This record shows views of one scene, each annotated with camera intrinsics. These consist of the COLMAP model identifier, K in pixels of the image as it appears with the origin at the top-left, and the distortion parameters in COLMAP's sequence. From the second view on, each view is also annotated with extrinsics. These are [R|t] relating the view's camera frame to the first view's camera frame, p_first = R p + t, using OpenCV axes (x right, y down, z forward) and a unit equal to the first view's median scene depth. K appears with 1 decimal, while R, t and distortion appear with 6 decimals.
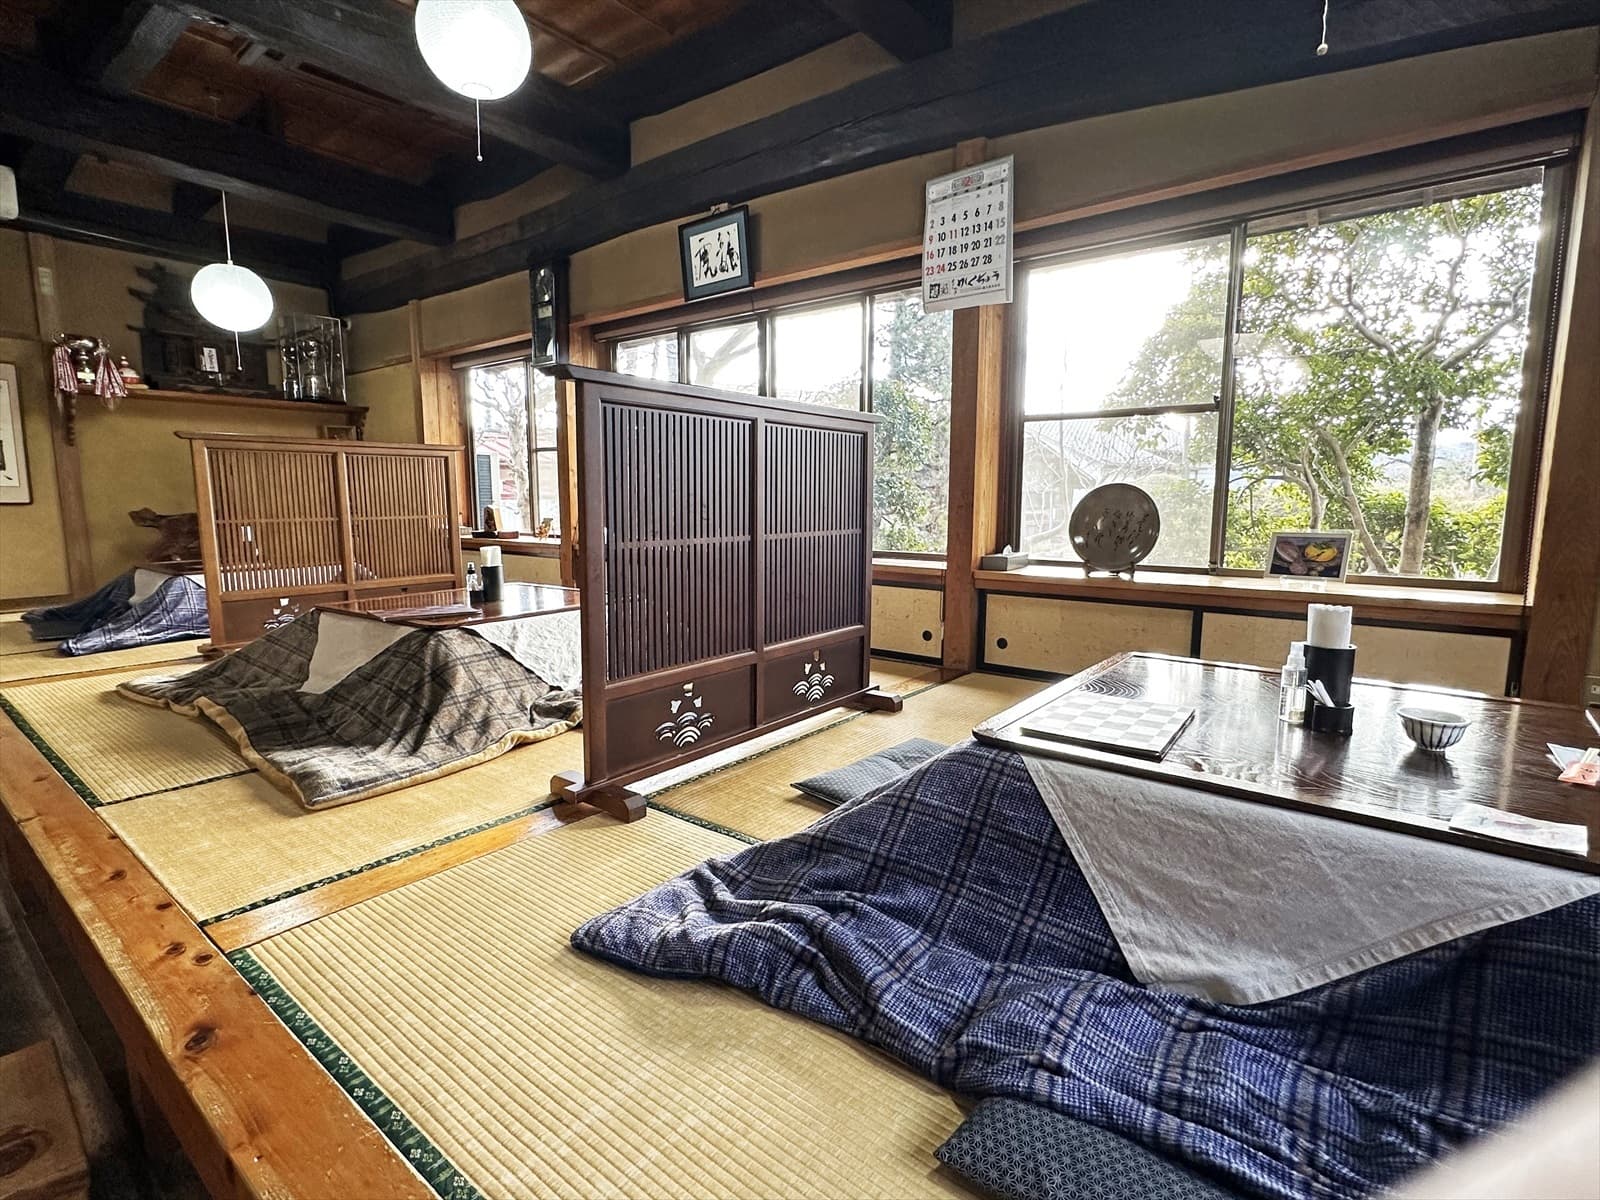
lens RADIAL K [[780.9, 0, 800.0], [0, 780.9, 600.0], [0, 0, 1]] dist [0.000196, 0.000056]
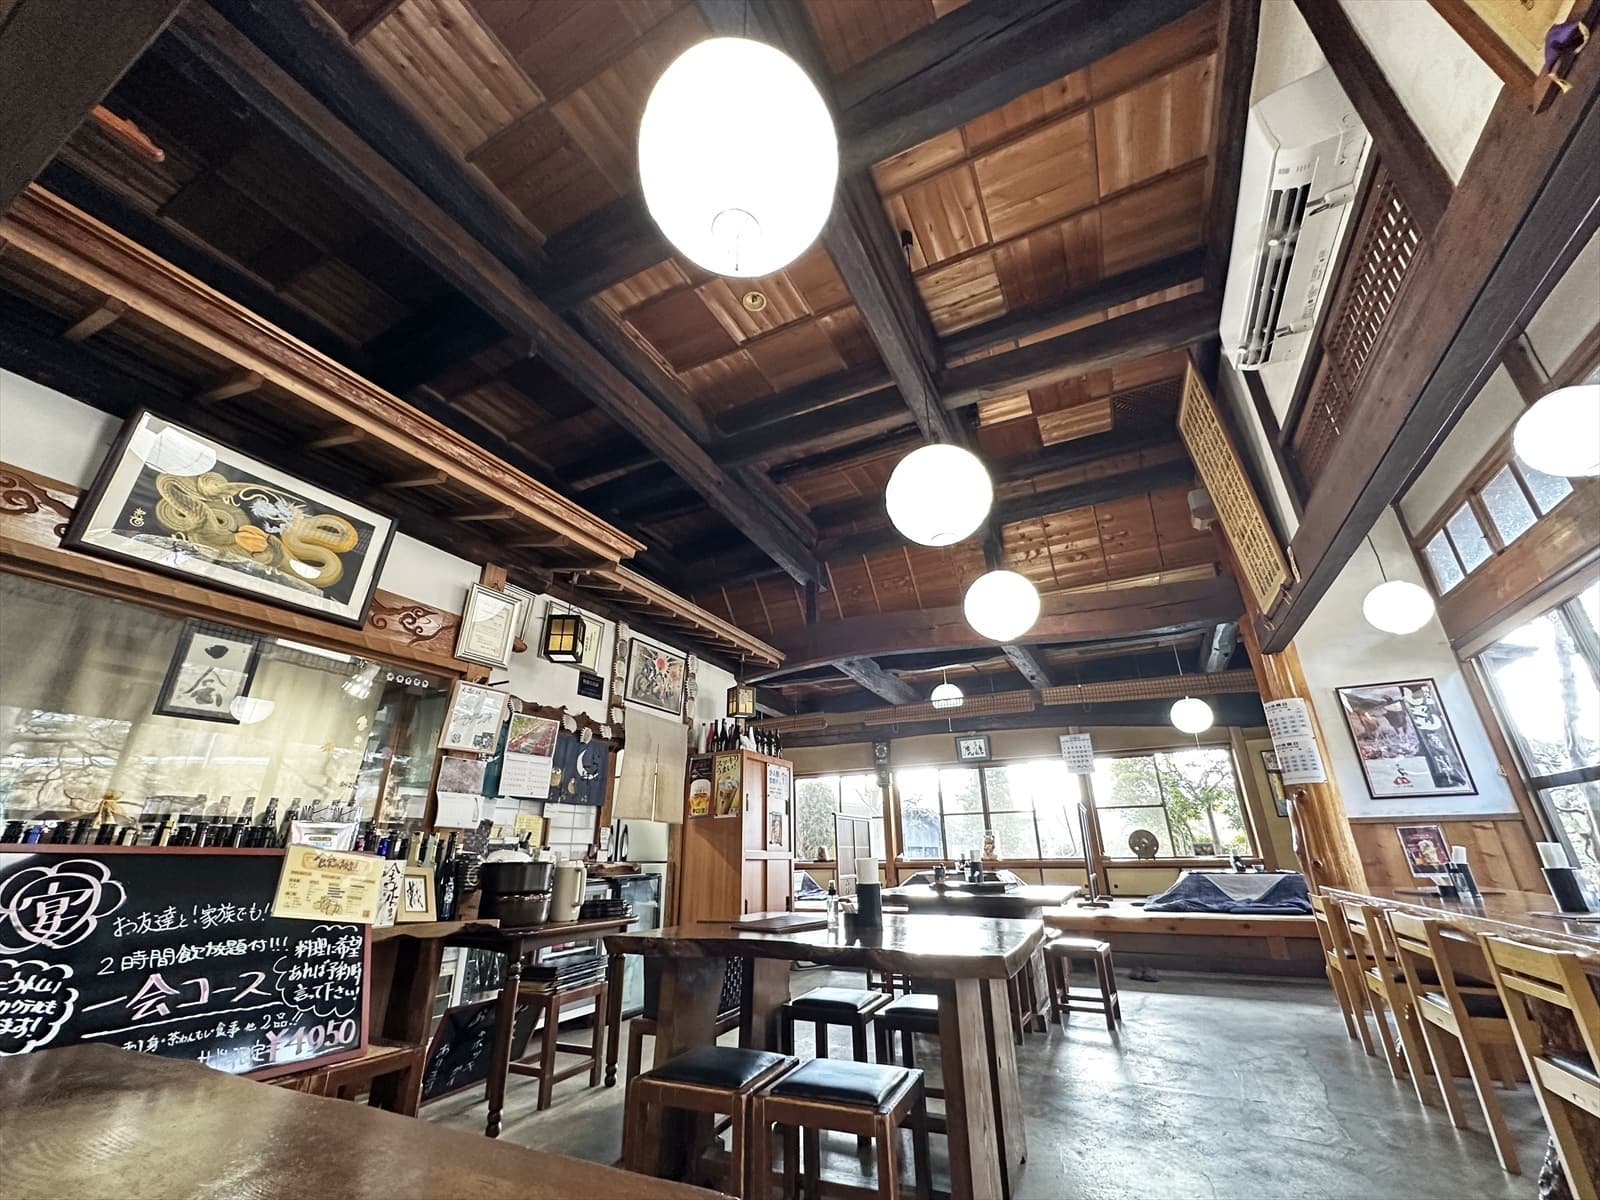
lens RADIAL K [[638.0, 0, 800.0], [0, 638.0, 600.0], [0, 0, 1]] dist [0.001387, -0.000615]
pose [[0.979596, 0.059429, 0.191990, -1.496618], [0.042020, 0.873606, -0.484816, 0.238374], [-0.196535, 0.482991, 0.853284, -1.408844]]
